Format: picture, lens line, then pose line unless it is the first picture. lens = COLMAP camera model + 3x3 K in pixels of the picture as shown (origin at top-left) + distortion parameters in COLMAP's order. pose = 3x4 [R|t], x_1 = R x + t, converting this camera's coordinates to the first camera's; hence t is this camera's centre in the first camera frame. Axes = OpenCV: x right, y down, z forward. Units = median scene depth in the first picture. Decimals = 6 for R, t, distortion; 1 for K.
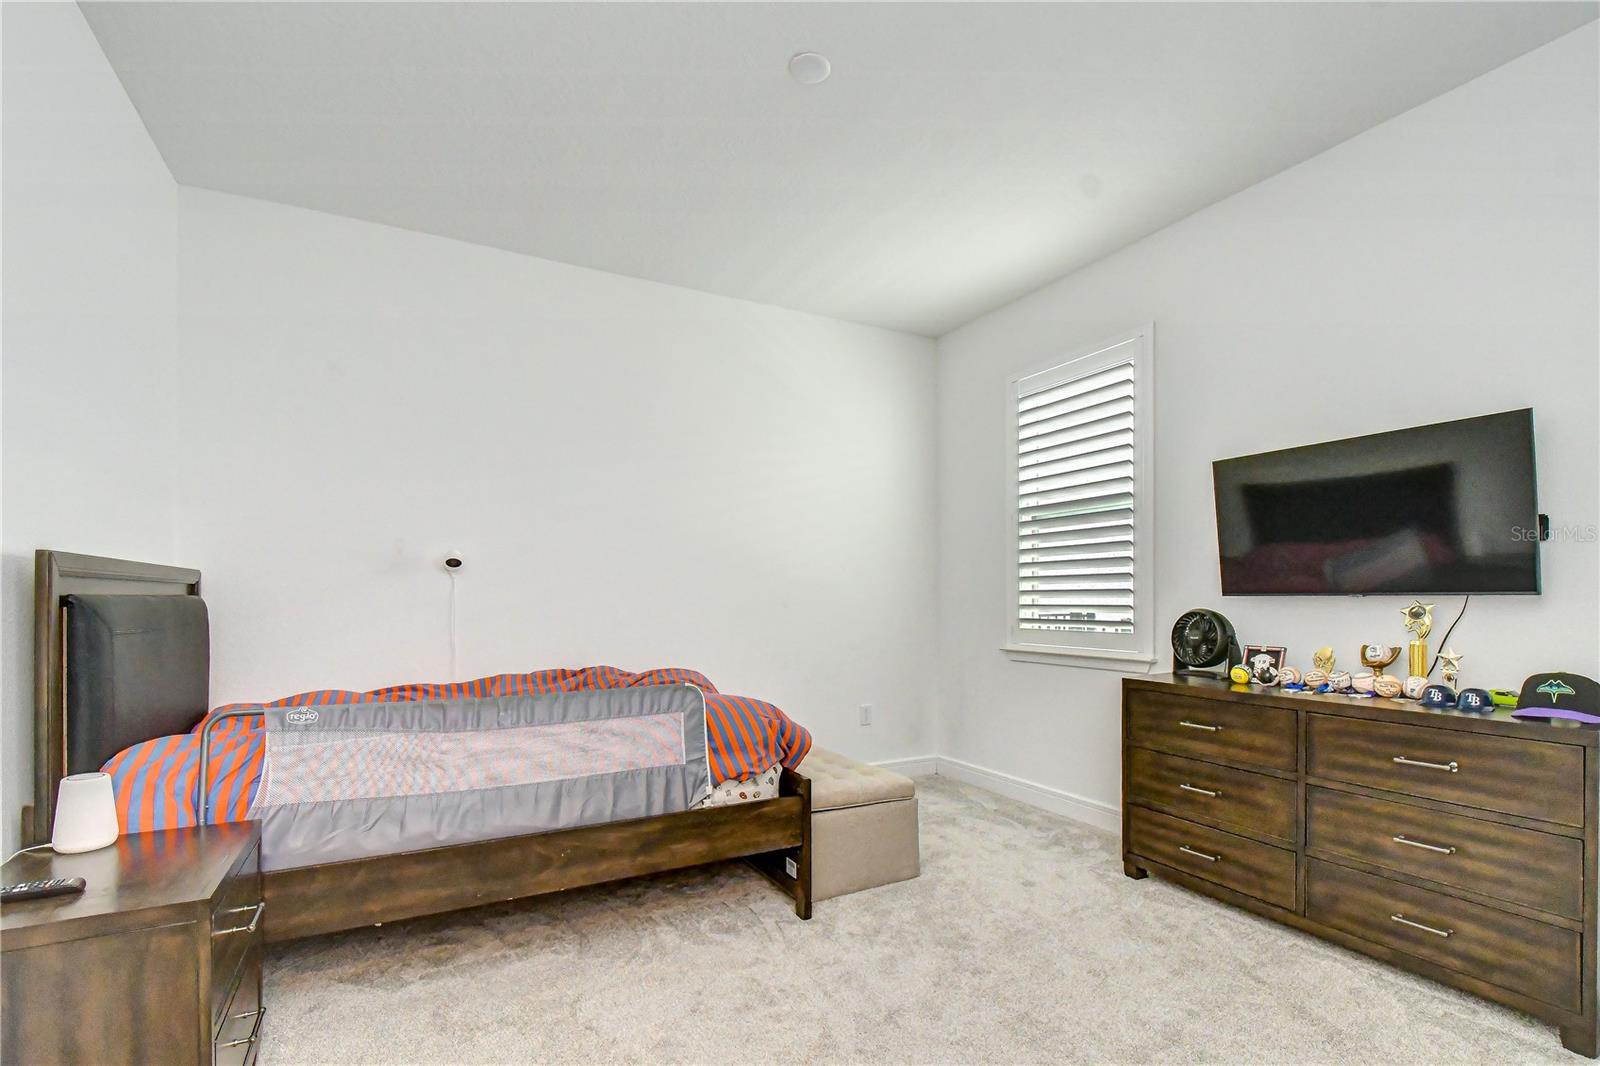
lens RADIAL K [[708.0, 0, 799.8], [0, 708.0, 602.2], [0, 0, 1]] dist [0.000981, -0.004939]
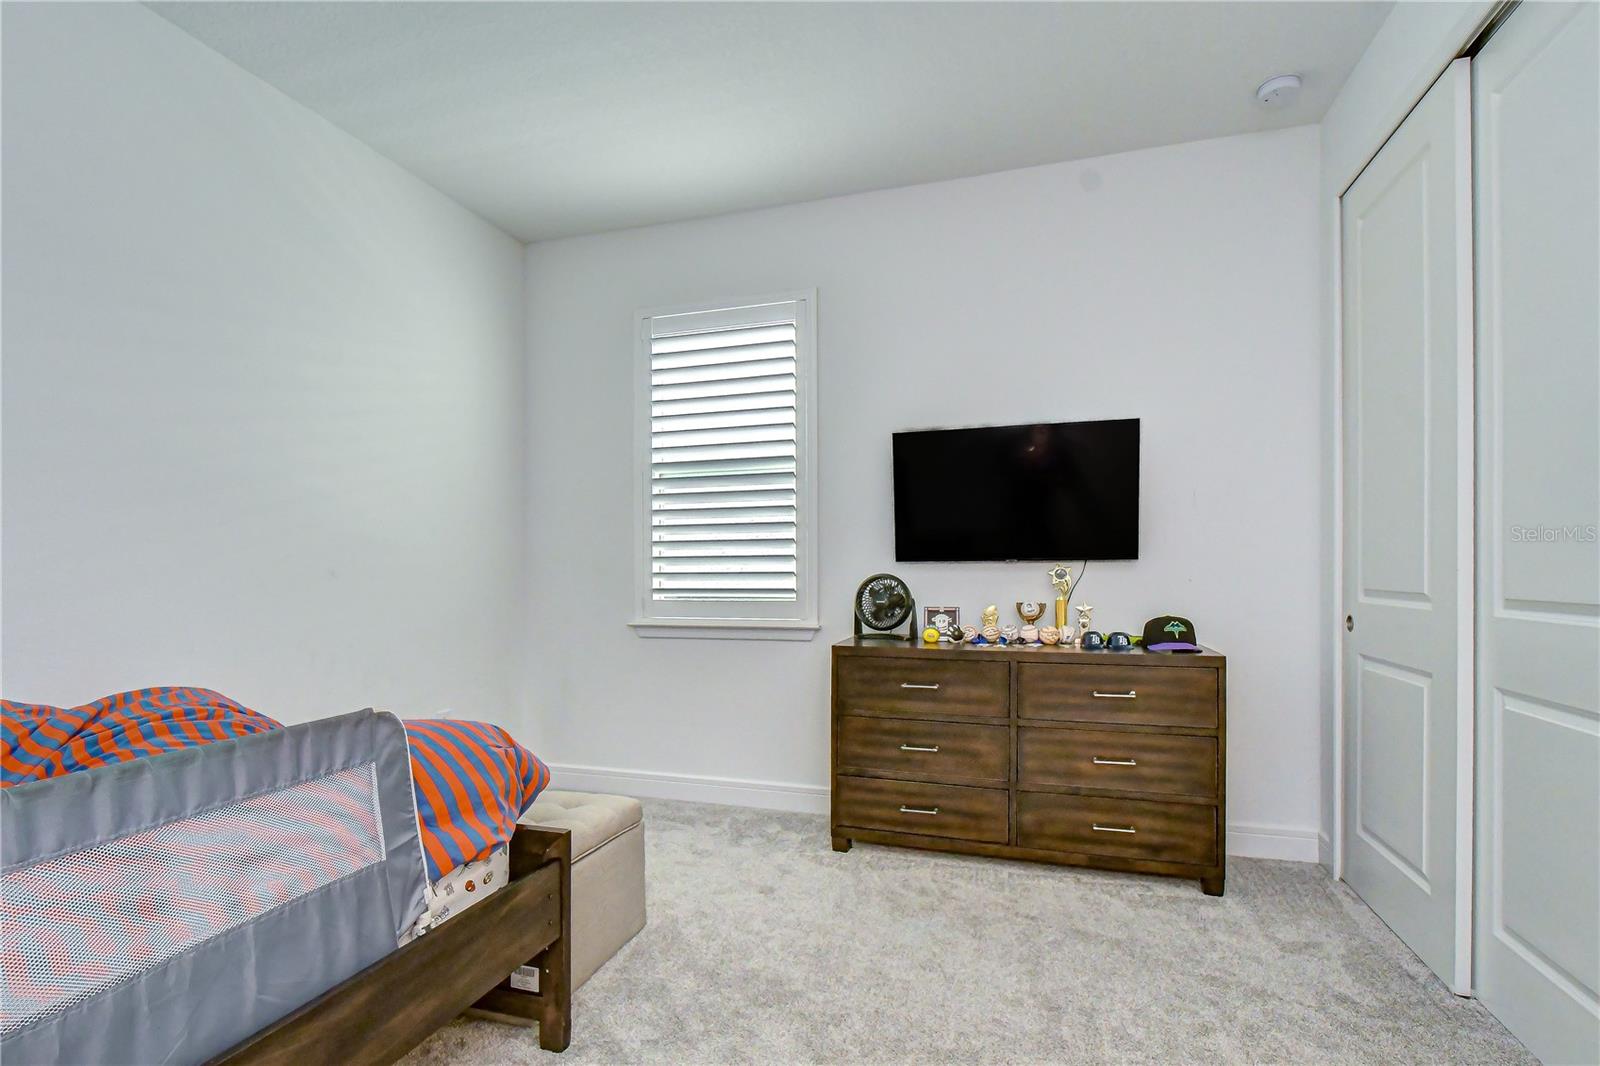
lens RADIAL K [[728.9, 0, 800.4], [0, 728.9, 571.4], [0, 0, 1]] dist [0.000824, -0.000310]
pose [[0.717506, 0.003058, 0.696545, -0.311634], [0.004585, 0.999948, -0.009113, 0.018324], [-0.696537, 0.009732, 0.717455, 0.378780]]
